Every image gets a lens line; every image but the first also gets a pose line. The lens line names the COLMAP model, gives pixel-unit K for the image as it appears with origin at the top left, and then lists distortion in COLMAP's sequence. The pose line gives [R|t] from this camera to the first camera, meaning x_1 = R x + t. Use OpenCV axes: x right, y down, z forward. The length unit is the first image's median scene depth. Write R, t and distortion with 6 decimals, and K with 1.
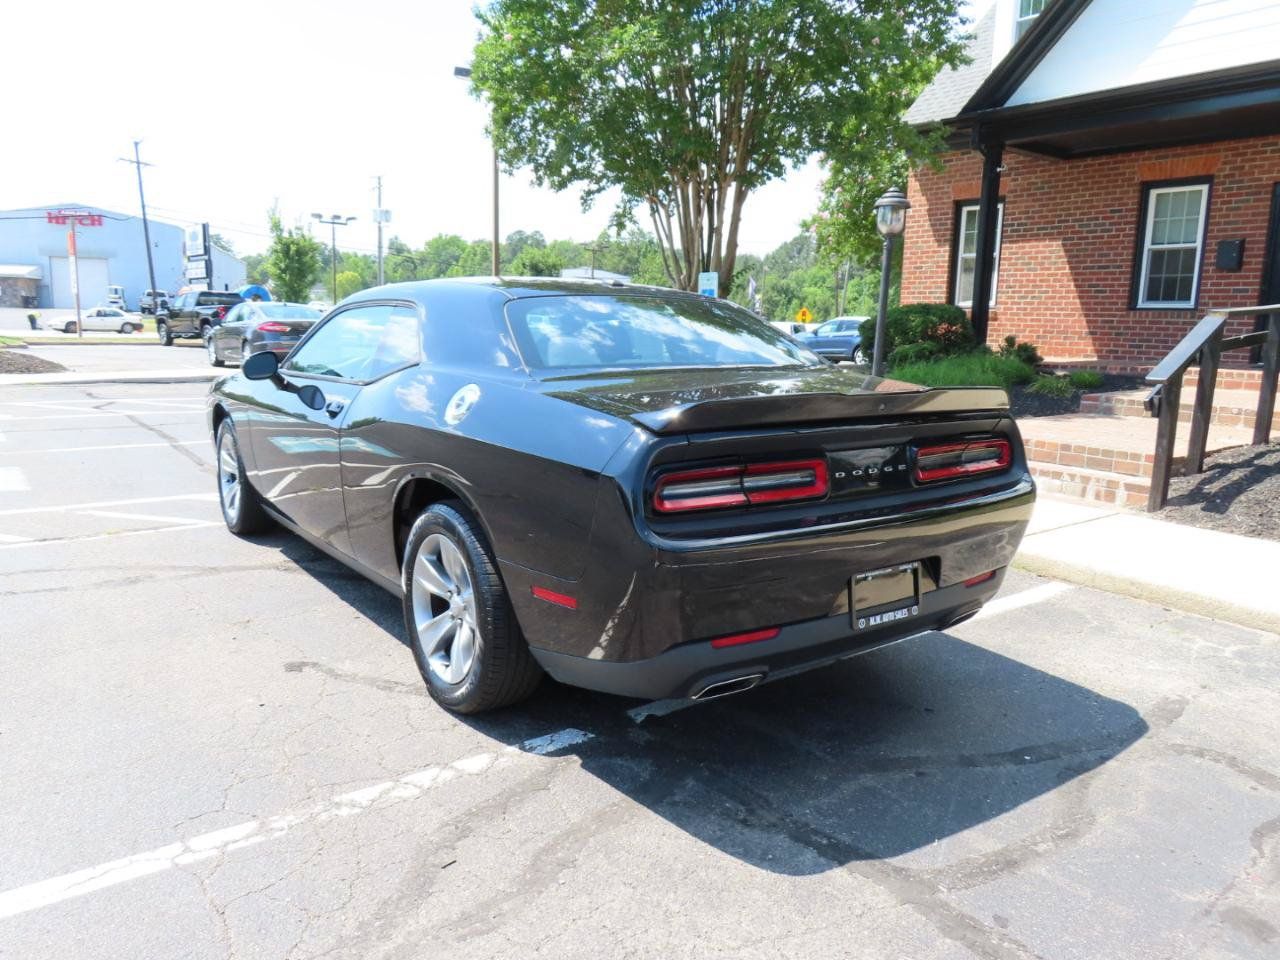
lens RADIAL K [[921.1, 0, 640.1], [0, 921.1, 484.4], [0, 0, 1]] dist [-0.022200, 0.016943]
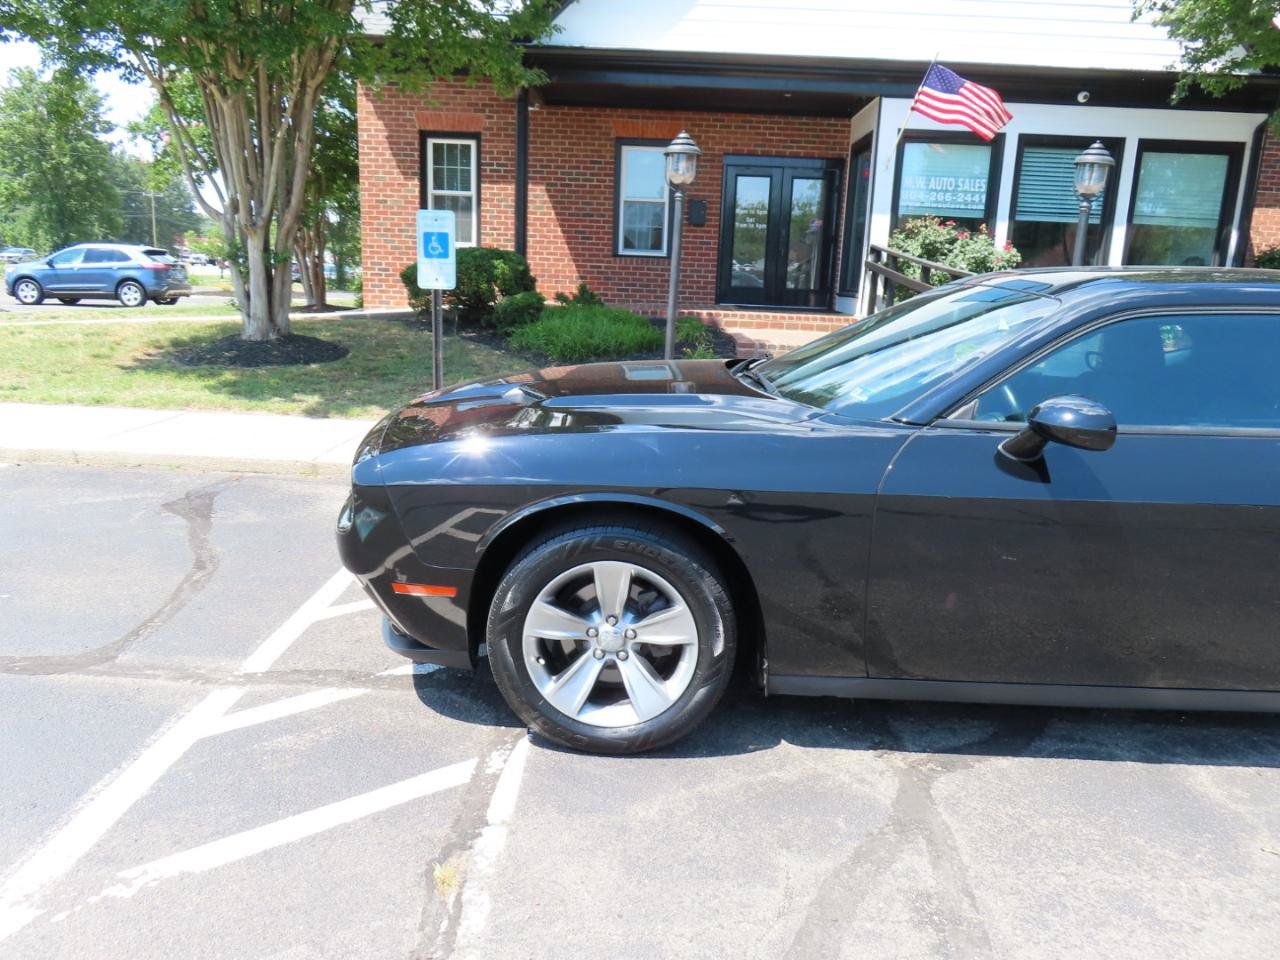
lens RADIAL K [[918.1, 0, 642.7], [0, 918.1, 482.5], [0, 0, 1]] dist [-0.010459, 0.007556]
pose [[0.612345, -0.175119, 0.770952, -0.333675], [0.113990, 0.984527, 0.133092, -0.065720], [-0.782330, 0.006383, 0.622831, 0.288542]]
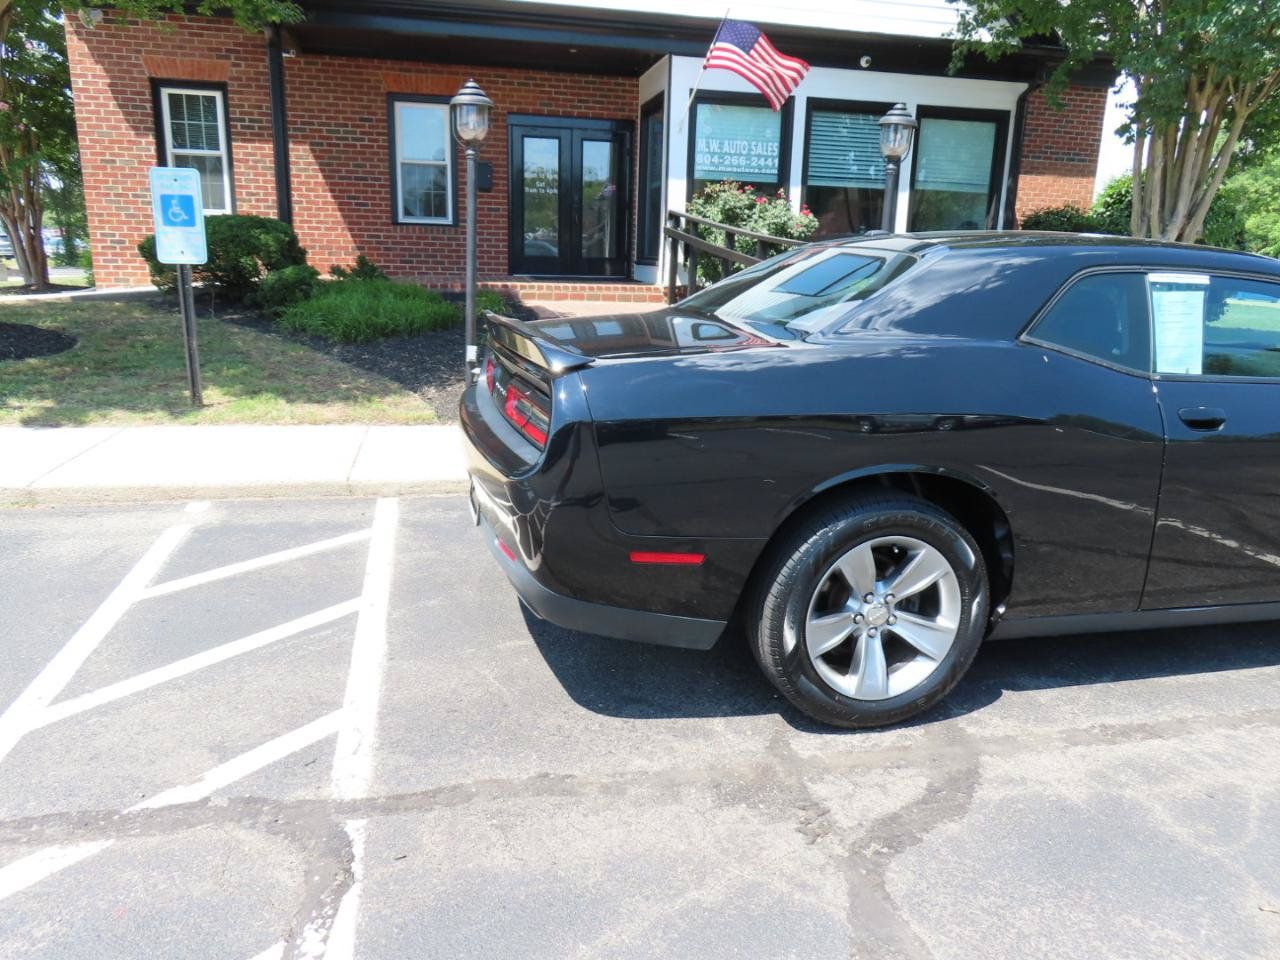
lens RADIAL K [[918.1, 0, 642.7], [0, 918.1, 482.5], [0, 0, 1]] dist [-0.010459, 0.007556]
pose [[0.414225, -0.234890, 0.879343, -0.294679], [0.140990, 0.971024, 0.192964, -0.071207], [-0.899188, 0.044048, 0.435340, 0.329604]]
